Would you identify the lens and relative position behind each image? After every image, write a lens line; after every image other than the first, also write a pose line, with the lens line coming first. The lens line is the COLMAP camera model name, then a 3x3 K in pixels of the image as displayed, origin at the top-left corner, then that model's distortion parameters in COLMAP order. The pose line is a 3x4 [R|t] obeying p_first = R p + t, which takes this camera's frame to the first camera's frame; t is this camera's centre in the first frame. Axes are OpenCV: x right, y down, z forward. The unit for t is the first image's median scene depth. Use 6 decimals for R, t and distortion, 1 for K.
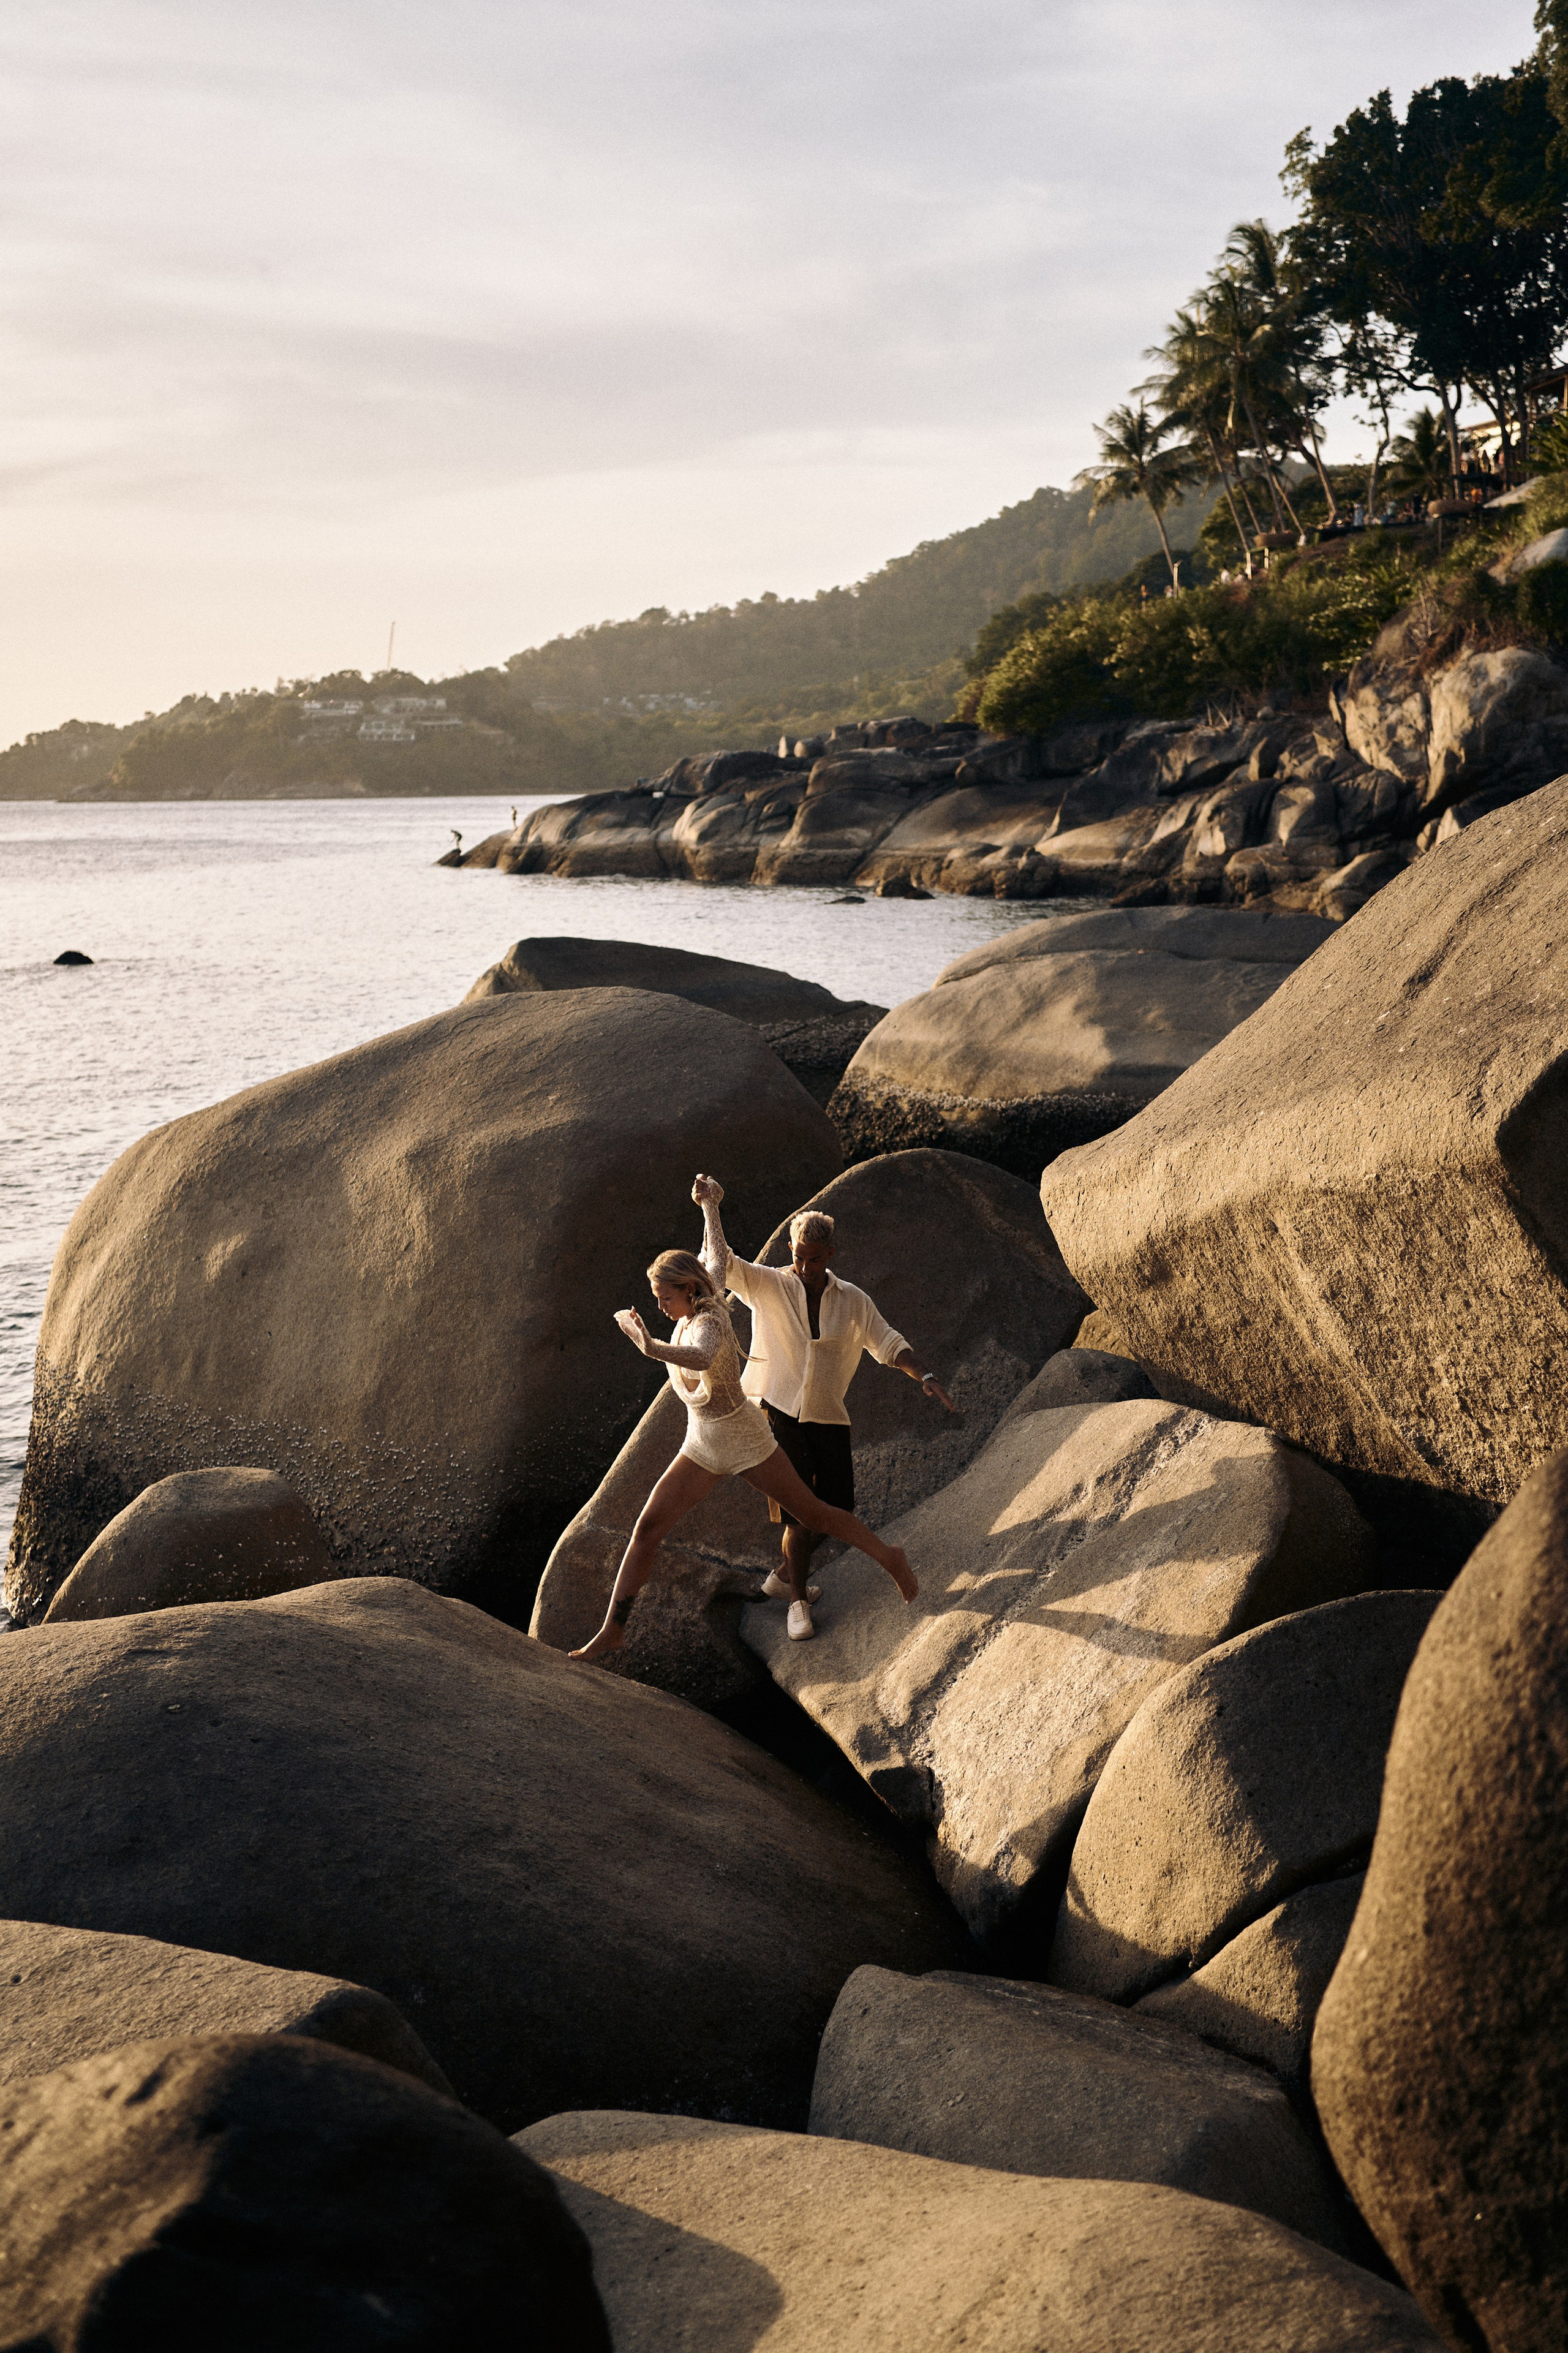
lens RADIAL K [[2472.8, 0, 816.4], [0, 2472.8, 1163.7], [0, 0, 1]] dist [-0.032402, 0.143300]
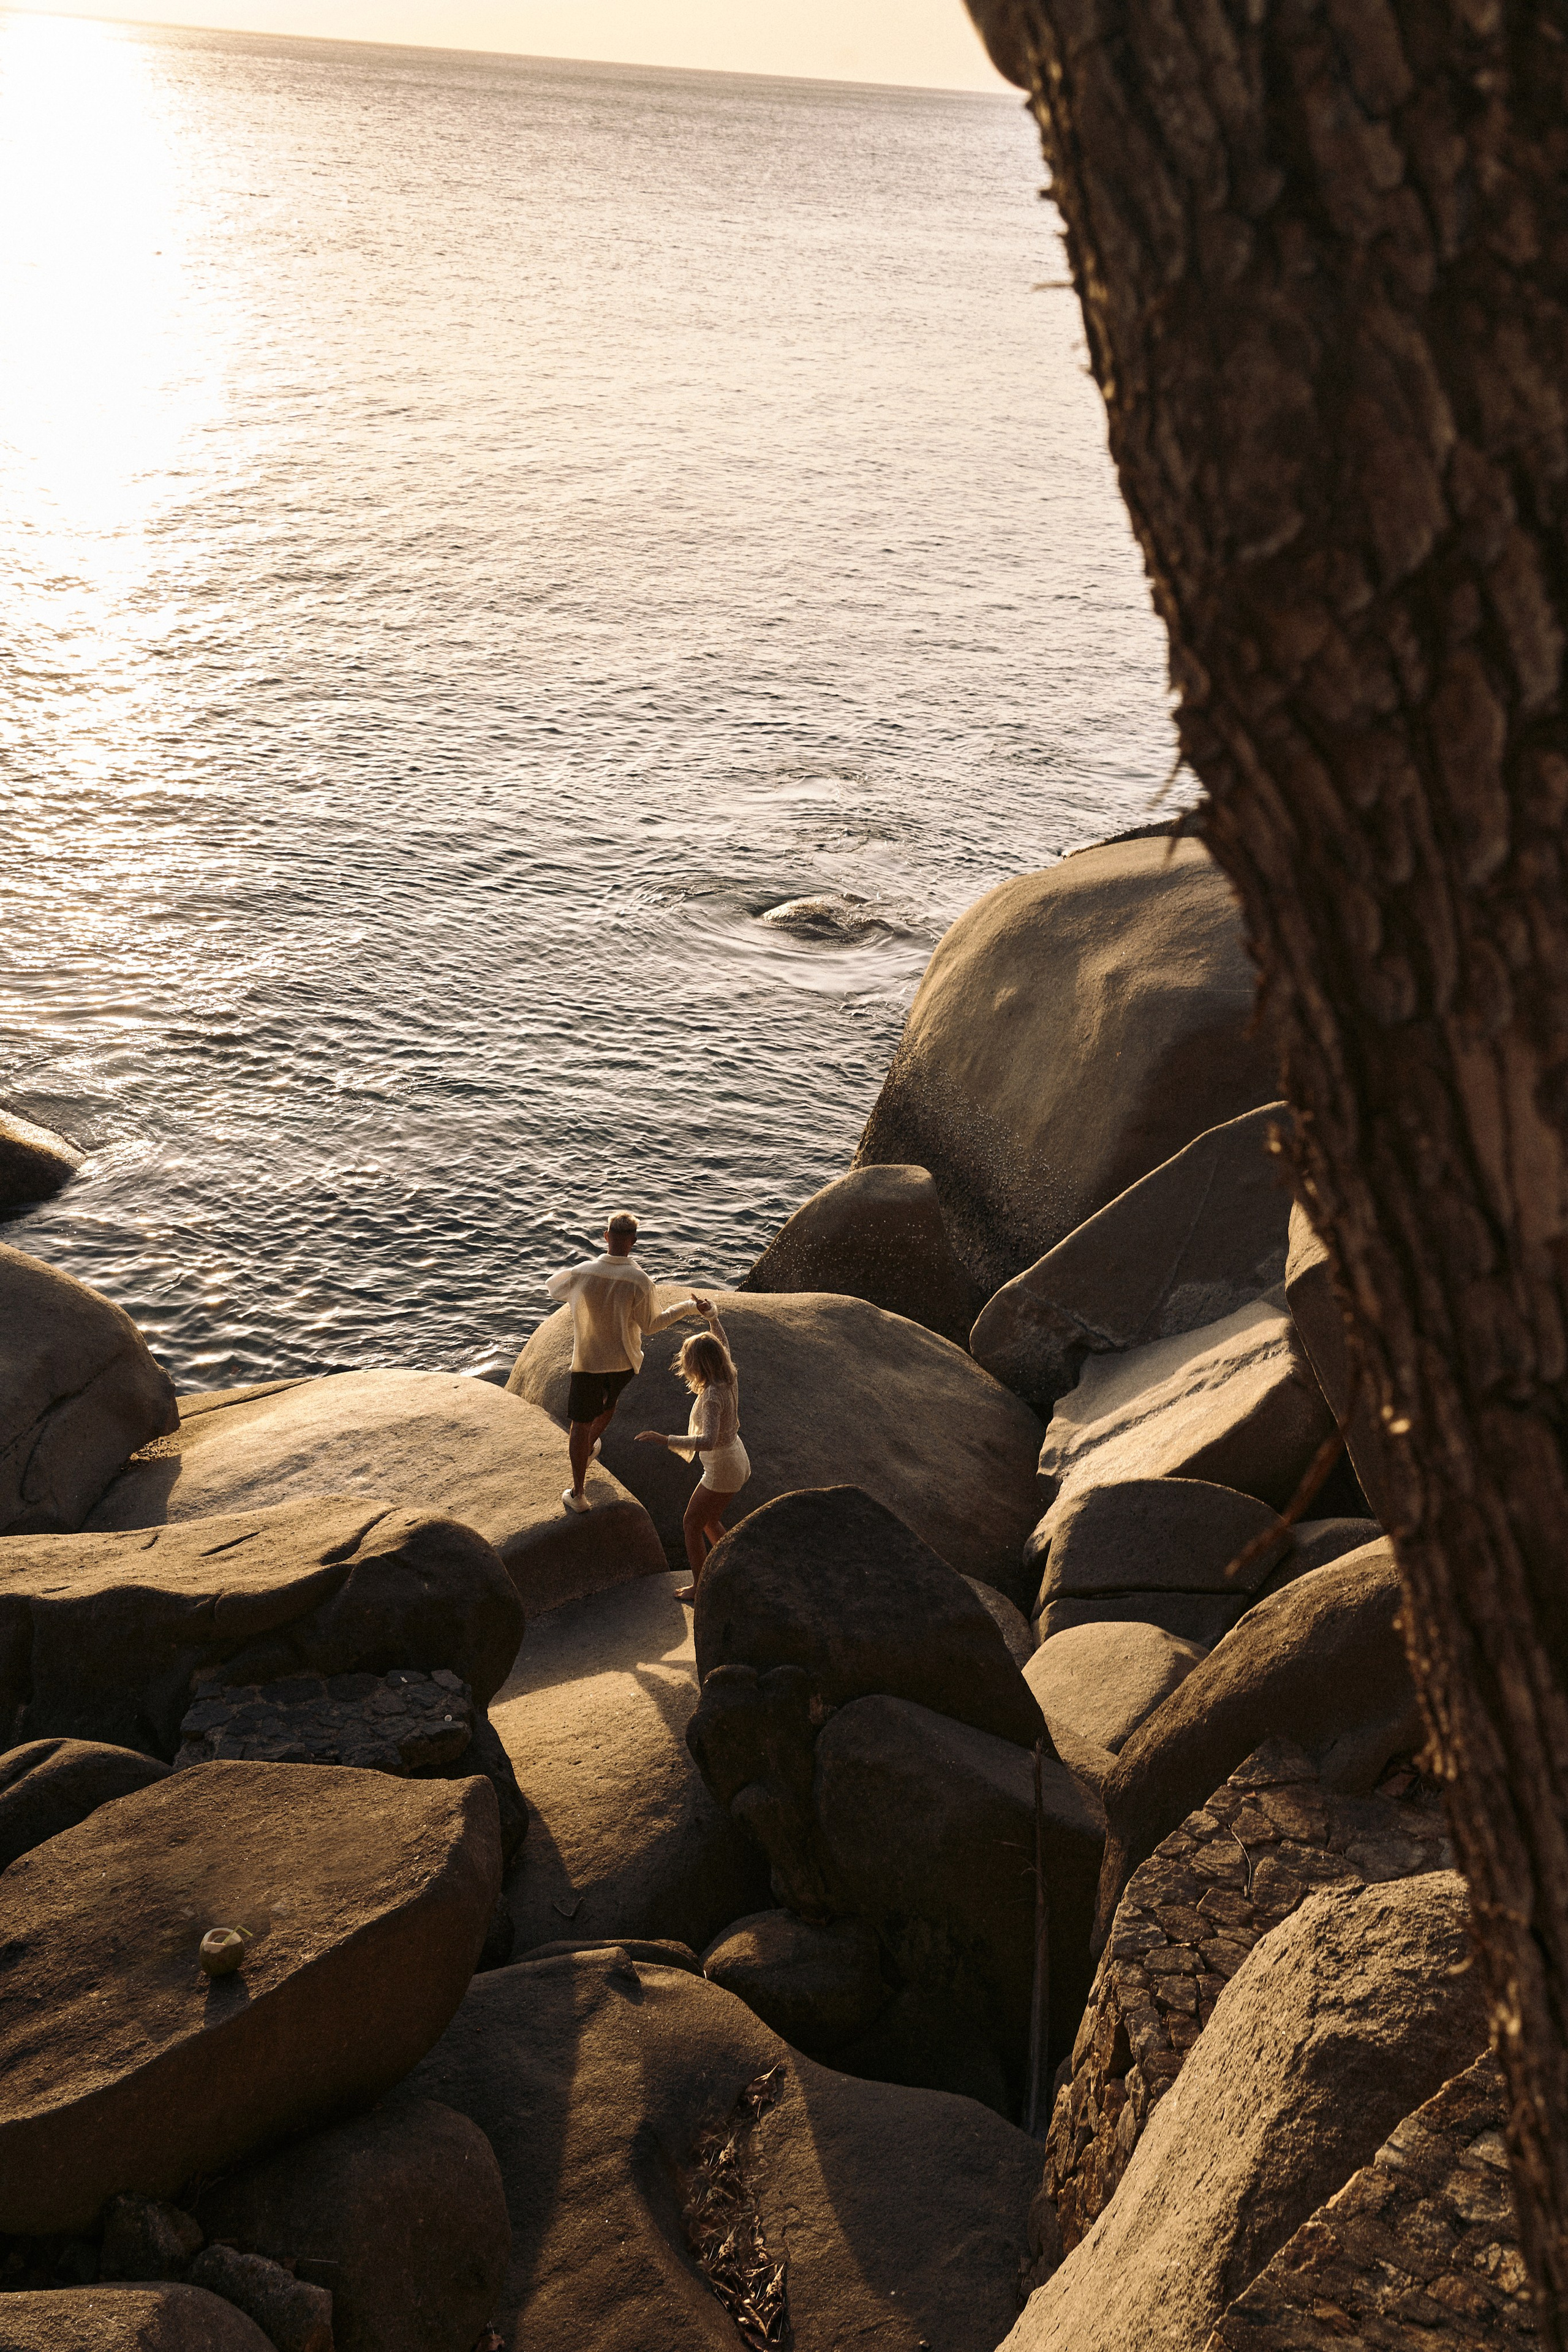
lens RADIAL K [[2529.6, 0, 790.0], [0, 2529.6, 1154.9], [0, 0, 1]] dist [-0.031952, 0.148999]
pose [[0.852058, 0.273701, -0.446190, 0.051390], [-0.162273, 0.948527, 0.271963, -0.038002], [0.497660, -0.159323, 0.852614, -0.056846]]
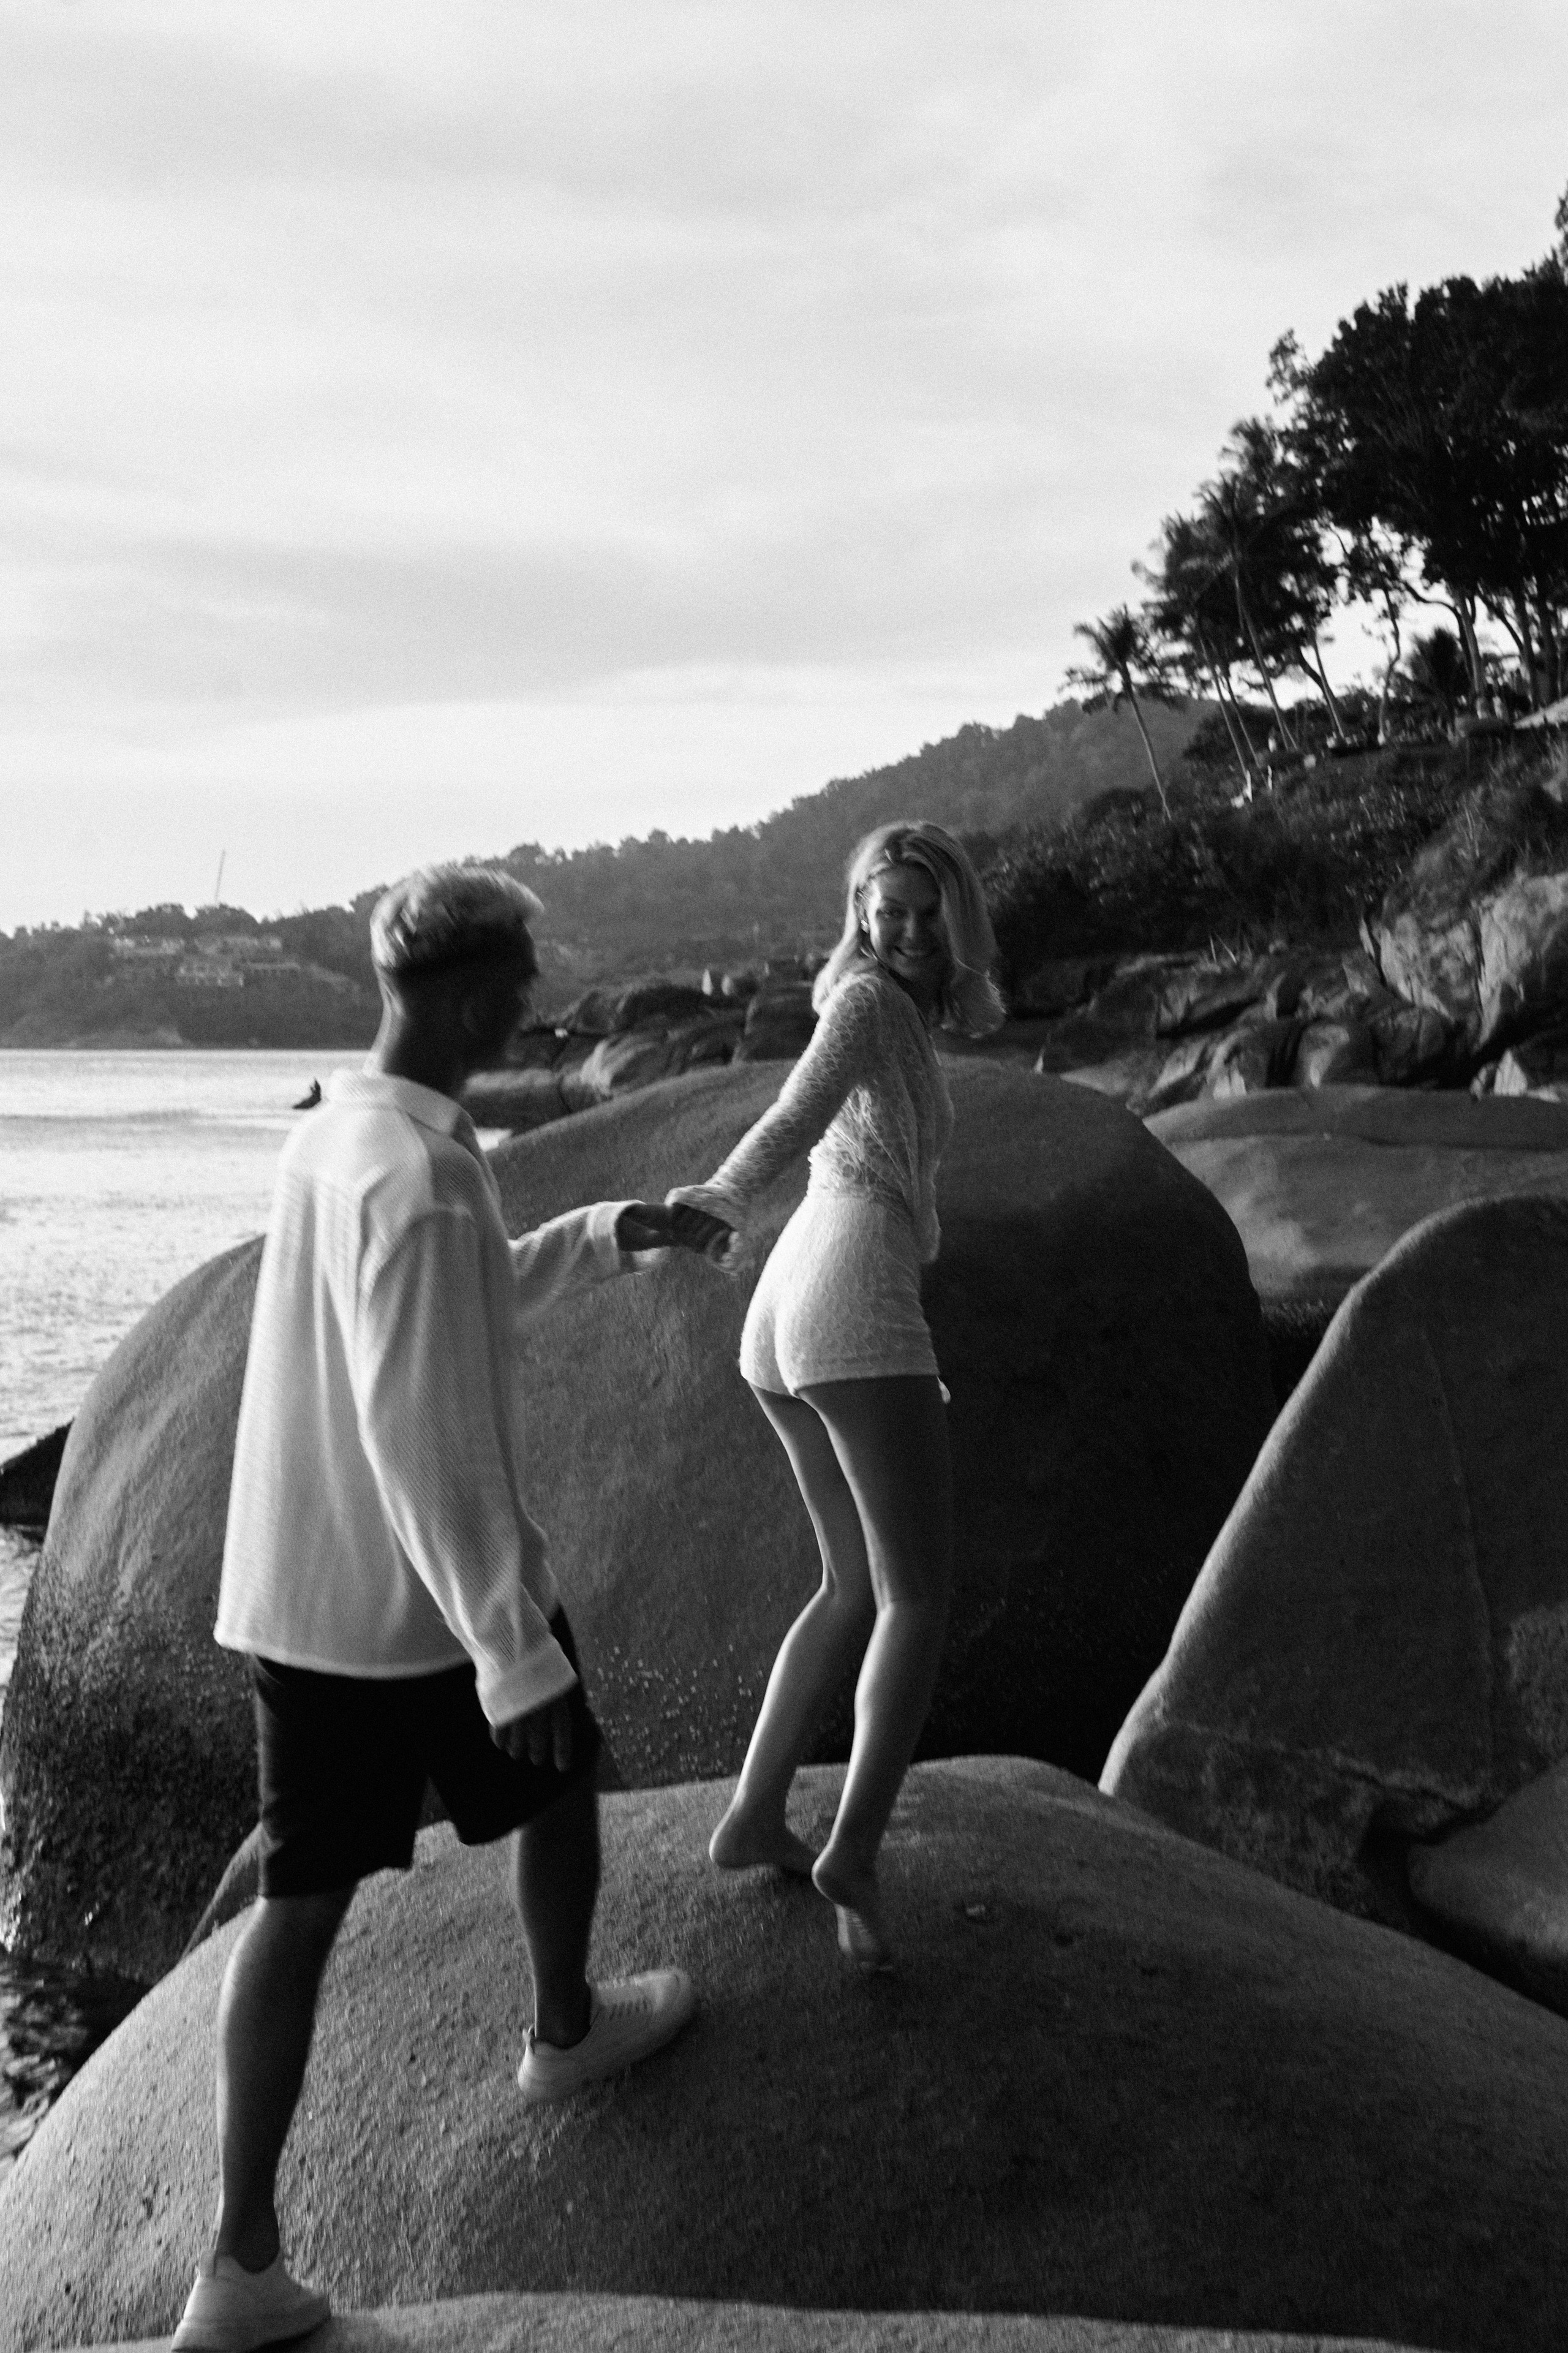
lens RADIAL K [[2859.5, 0, 925.5], [0, 2859.5, 1004.3], [0, 0, 1]] dist [-0.036412, 0.144481]
pose [[0.996719, 0.021363, 0.078068, -0.020126], [-0.007899, 0.985609, -0.168854, 0.008338], [-0.080551, 0.167683, 0.982545, 0.023540]]
